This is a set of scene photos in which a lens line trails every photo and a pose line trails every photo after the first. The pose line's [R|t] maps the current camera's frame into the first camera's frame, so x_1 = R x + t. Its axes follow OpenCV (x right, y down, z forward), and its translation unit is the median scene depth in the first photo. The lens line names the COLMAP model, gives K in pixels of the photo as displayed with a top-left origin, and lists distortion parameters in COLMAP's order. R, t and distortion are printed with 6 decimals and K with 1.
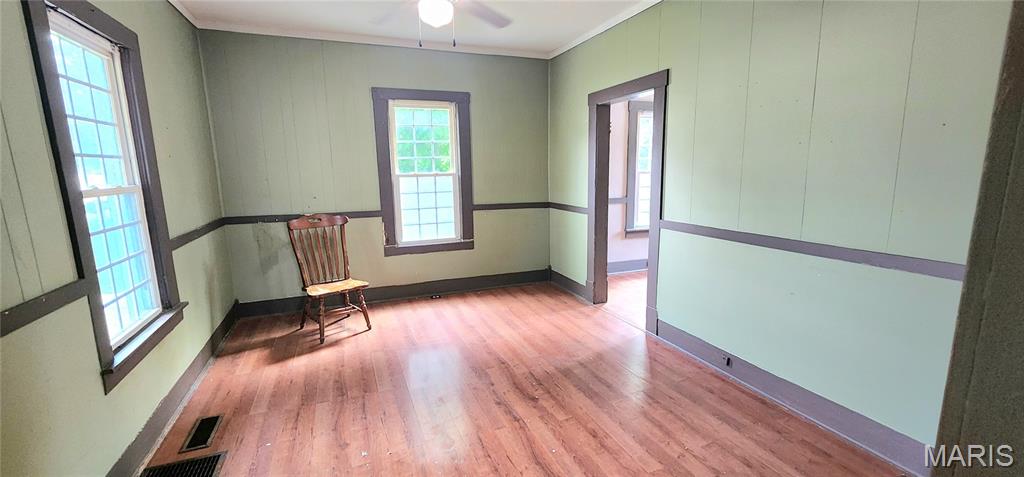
lens RADIAL K [[424.6, 0, 513.4], [0, 424.6, 238.4], [0, 0, 1]] dist [-0.001177, 0.000556]
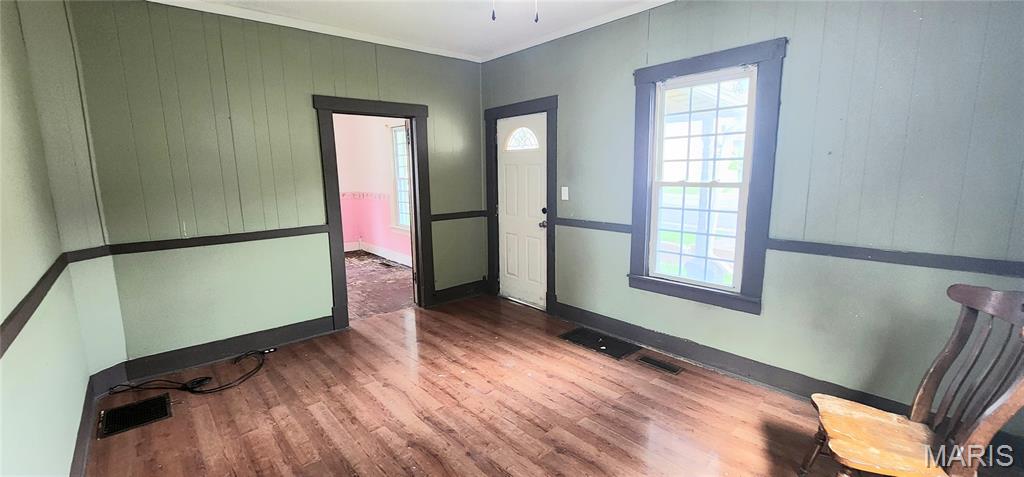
lens RADIAL K [[424.6, 0, 513.4], [0, 424.6, 238.4], [0, 0, 1]] dist [-0.001177, 0.000556]
pose [[-0.942735, 0.084031, -0.322784, 0.106325], [-0.025777, 0.946495, 0.321686, -0.333868], [0.332545, 0.311585, -0.890128, 1.843424]]
